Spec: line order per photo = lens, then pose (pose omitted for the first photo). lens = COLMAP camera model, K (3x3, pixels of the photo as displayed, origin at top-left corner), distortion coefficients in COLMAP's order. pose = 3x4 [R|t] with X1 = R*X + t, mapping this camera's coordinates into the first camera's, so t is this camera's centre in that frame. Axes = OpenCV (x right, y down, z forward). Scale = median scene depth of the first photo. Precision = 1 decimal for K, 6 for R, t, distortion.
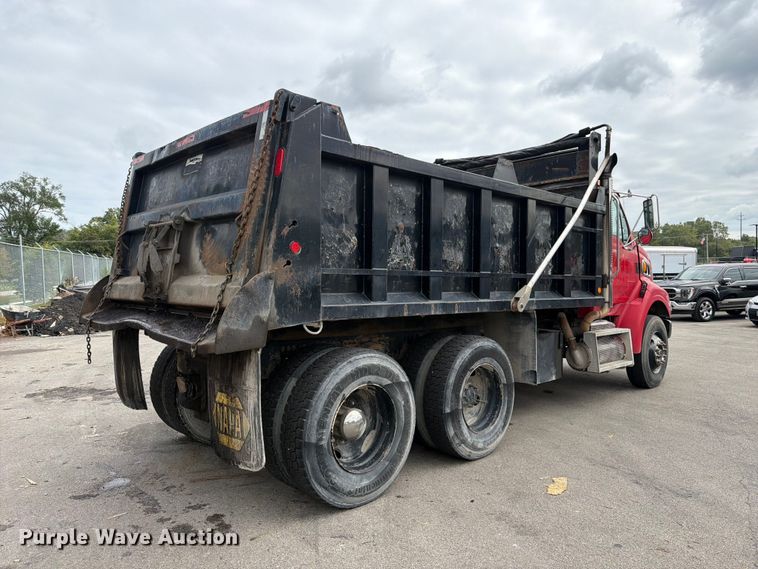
lens RADIAL K [[537.8, 0, 381.3], [0, 537.8, 282.0], [0, 0, 1]] dist [0.029330, -0.055692]
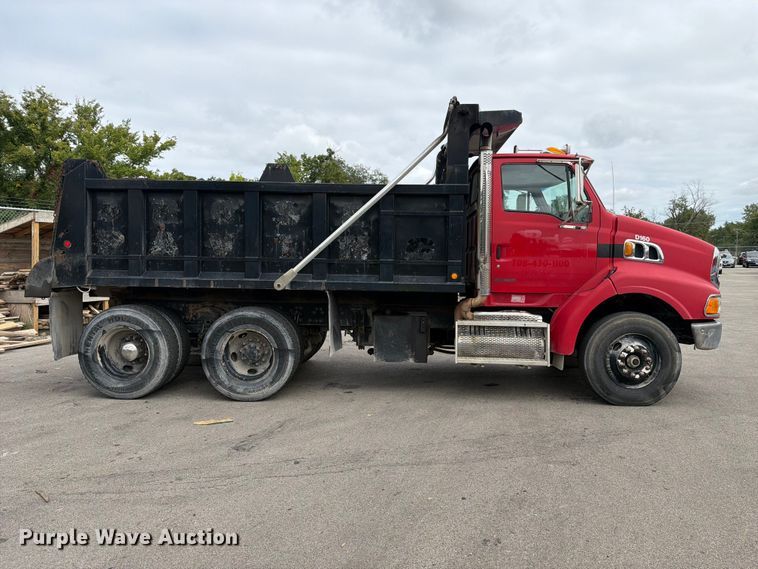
lens RADIAL K [[527.0, 0, 382.6], [0, 527.0, 300.4], [0, 0, 1]] dist [0.138675, -0.282500]
pose [[0.686063, 0.053910, -0.725542, 1.527864], [-0.011487, 0.997929, 0.063287, -0.000175], [0.727451, -0.035085, 0.685262, 0.426545]]
